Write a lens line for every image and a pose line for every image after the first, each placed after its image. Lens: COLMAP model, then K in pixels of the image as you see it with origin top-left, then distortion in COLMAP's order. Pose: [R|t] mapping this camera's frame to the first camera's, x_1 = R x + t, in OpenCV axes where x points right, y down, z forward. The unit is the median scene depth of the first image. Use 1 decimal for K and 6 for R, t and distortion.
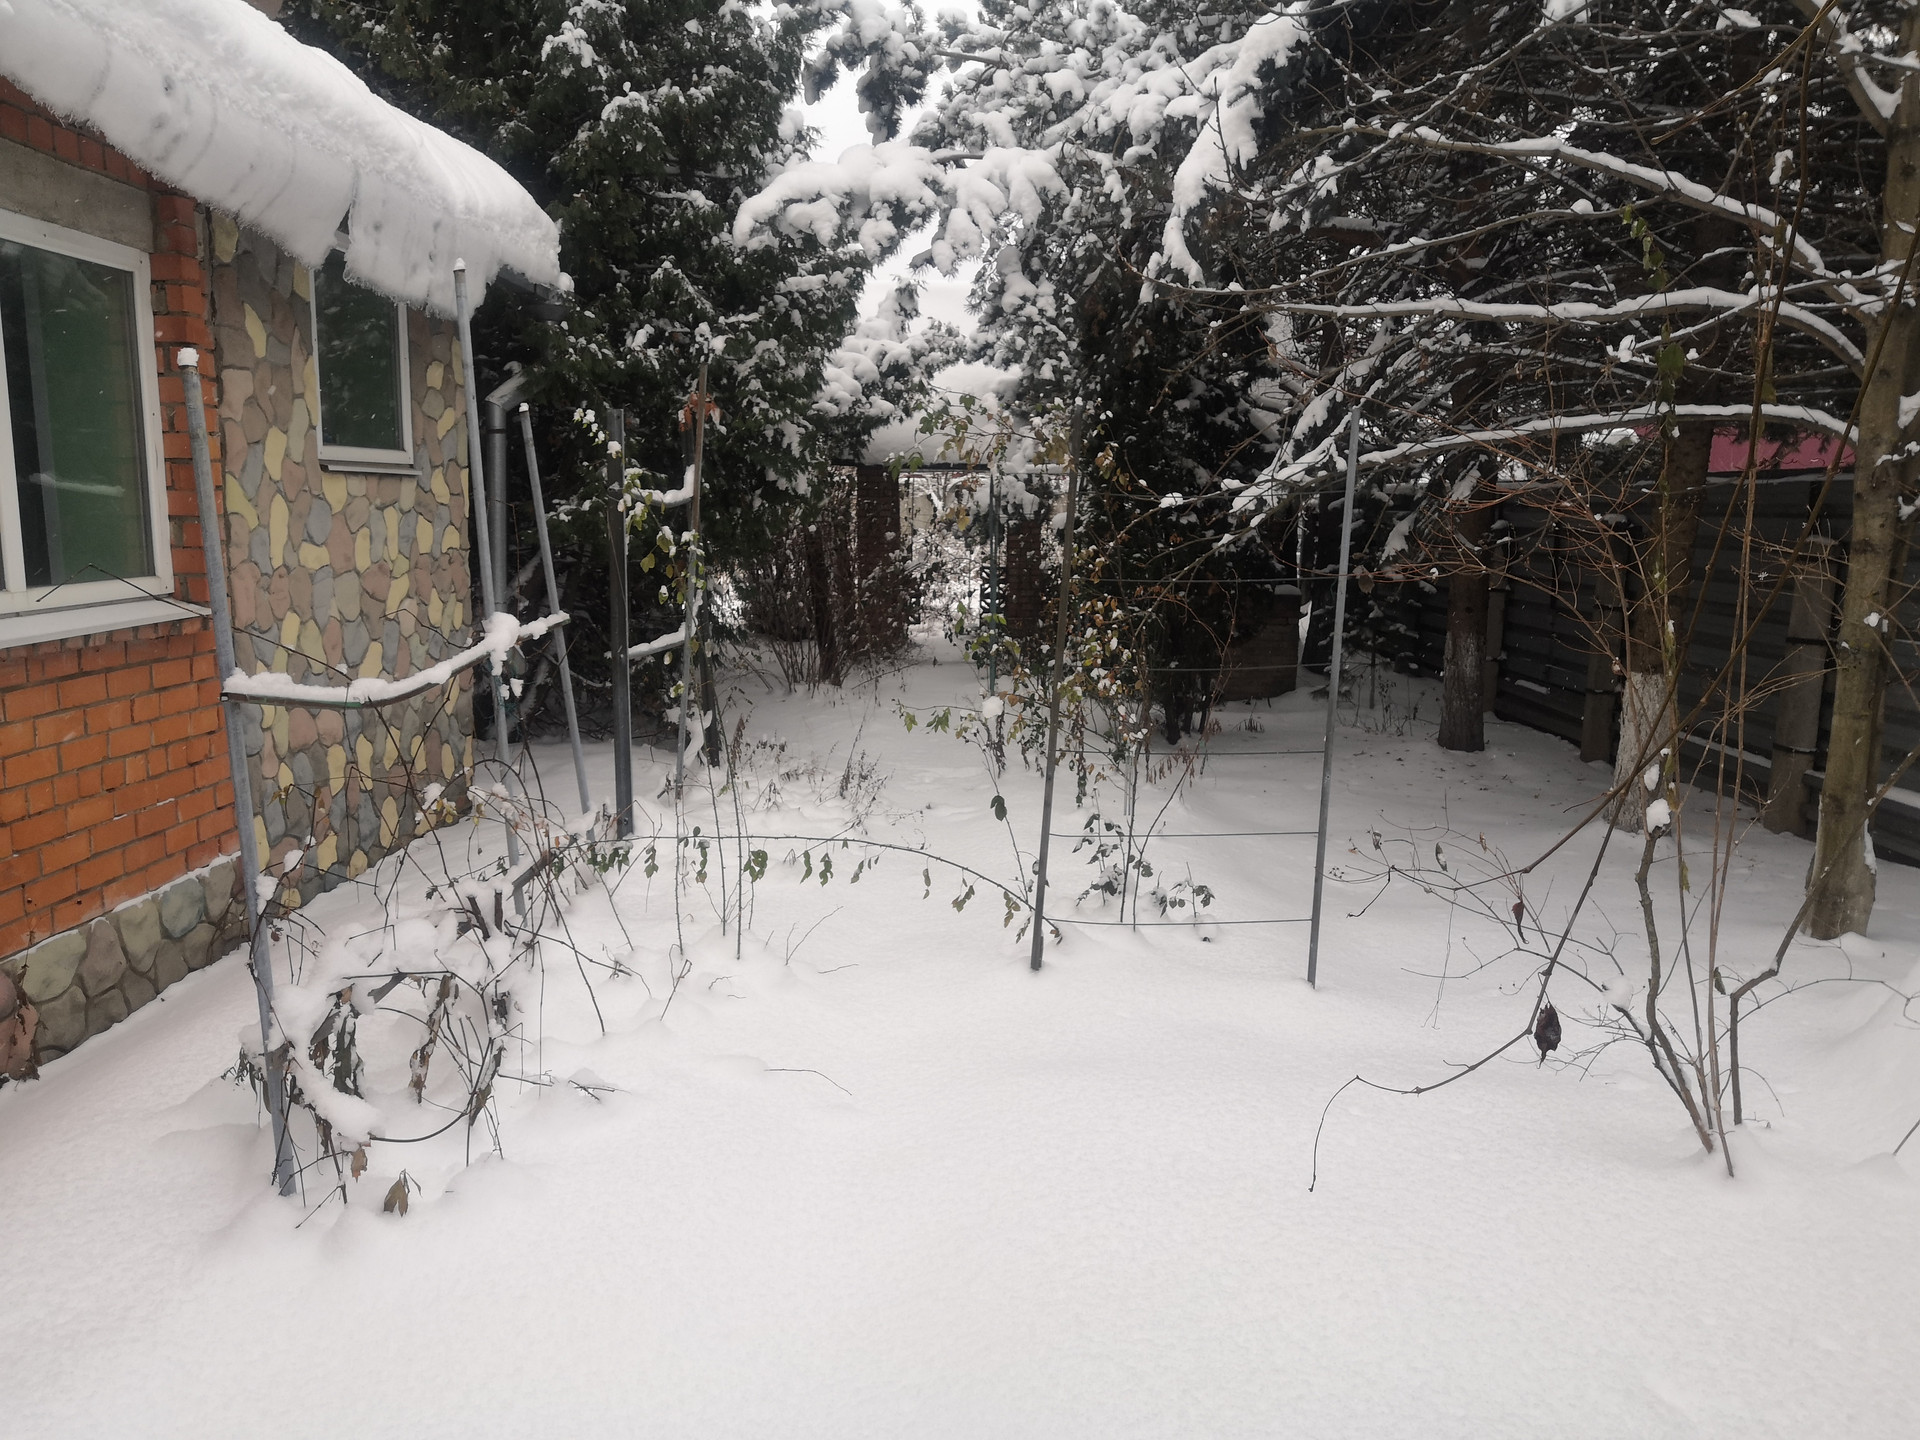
lens RADIAL K [[1491.1, 0, 963.0], [0, 1491.1, 724.2], [0, 0, 1]] dist [-0.013925, 0.050765]
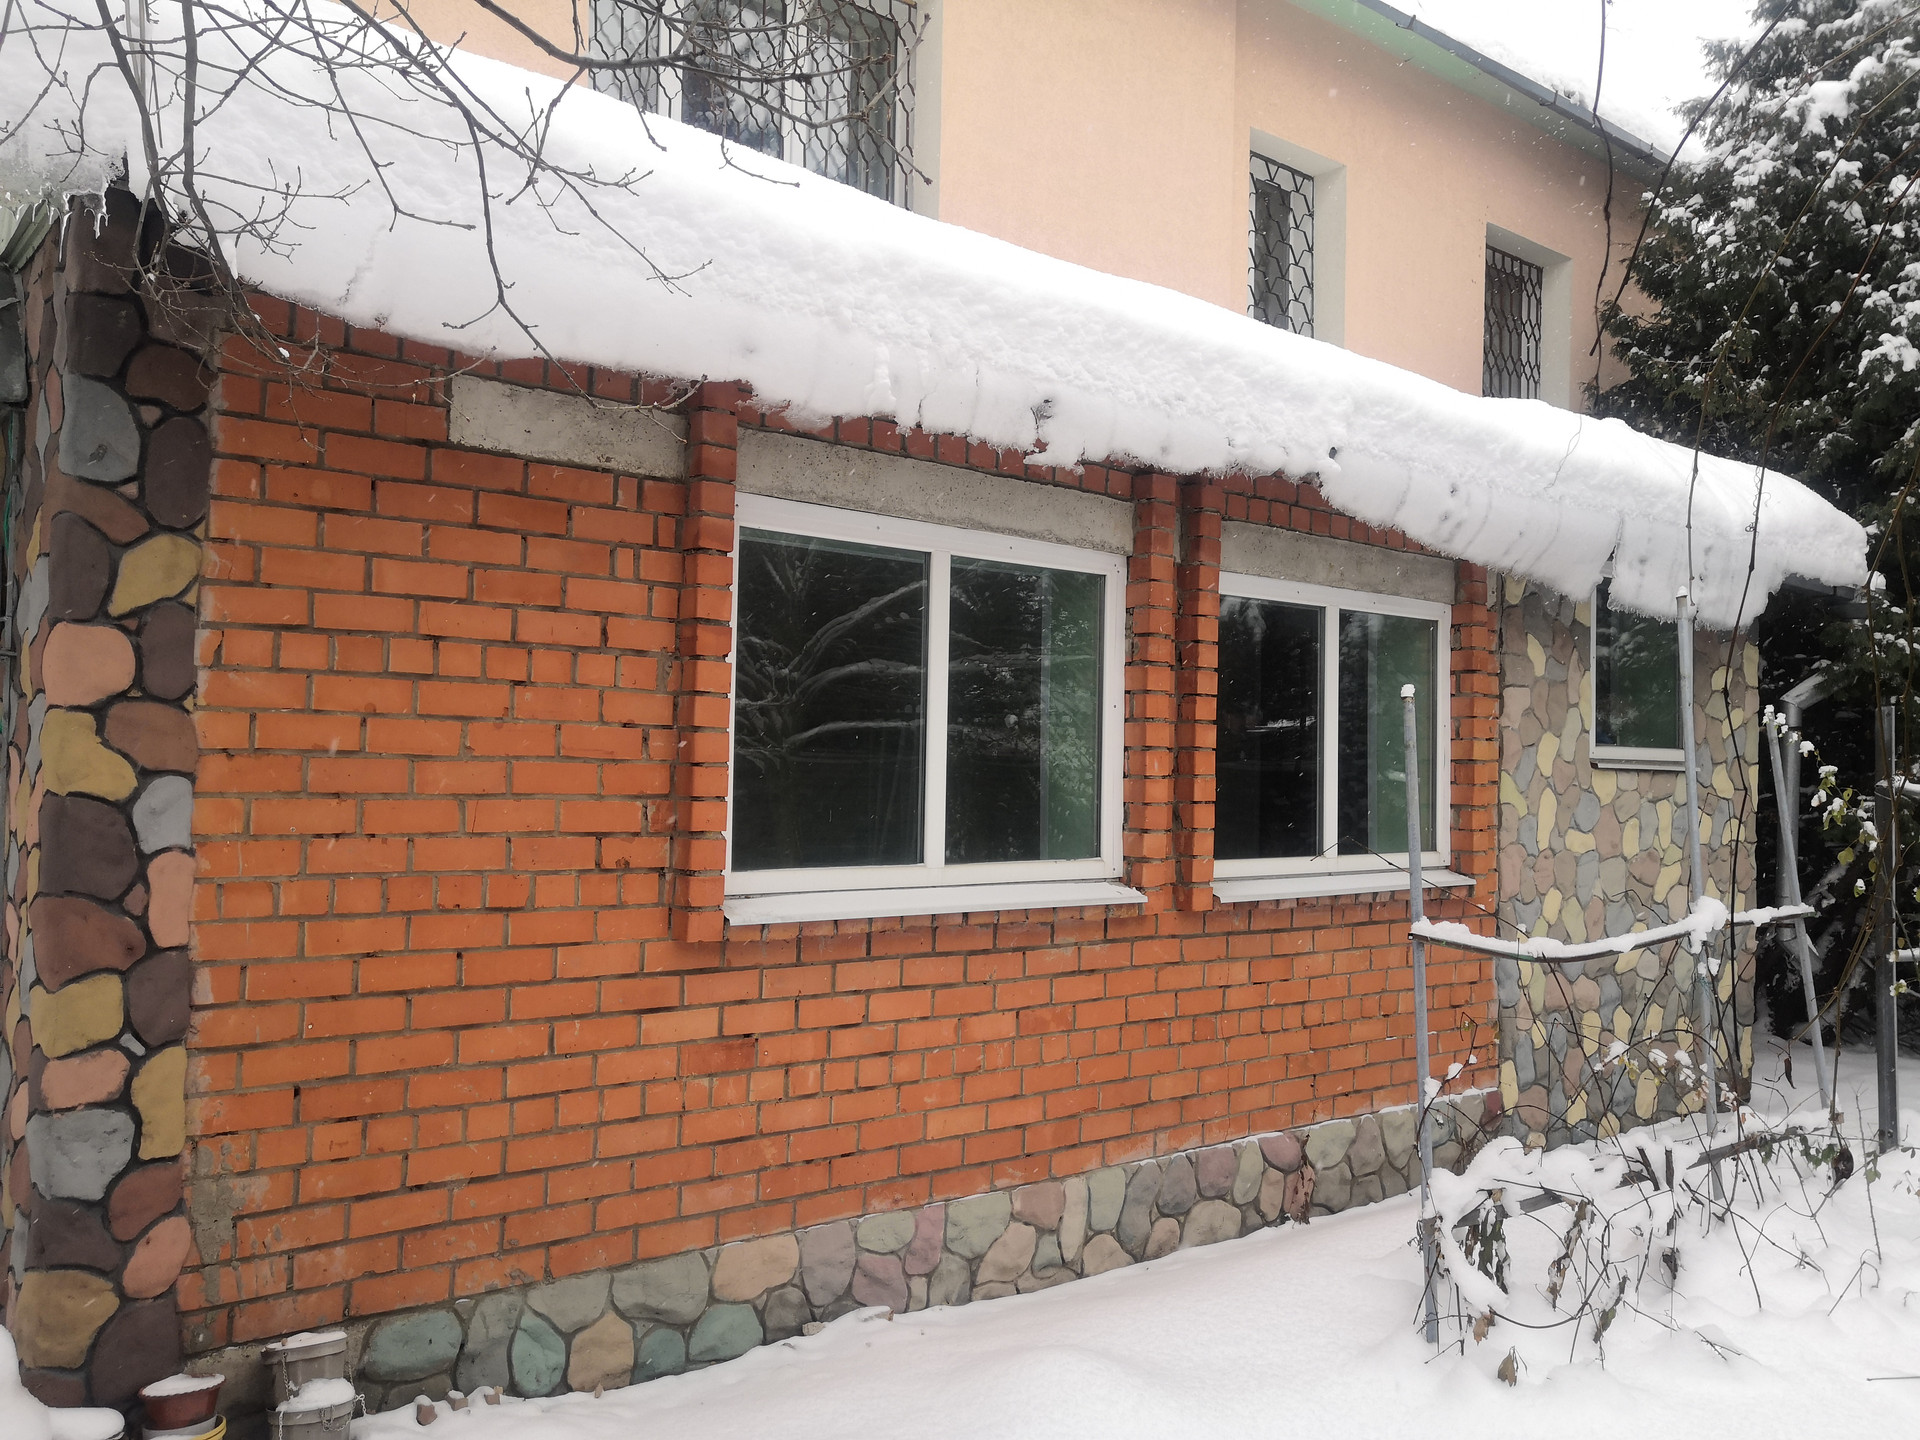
lens RADIAL K [[1491.1, 0, 963.0], [0, 1491.1, 724.2], [0, 0, 1]] dist [-0.013925, 0.050765]
pose [[0.637651, -0.025820, -0.769892, 0.173869], [-0.124735, 0.982788, -0.136270, 0.016387], [0.760159, 0.182925, 0.623455, -0.109544]]
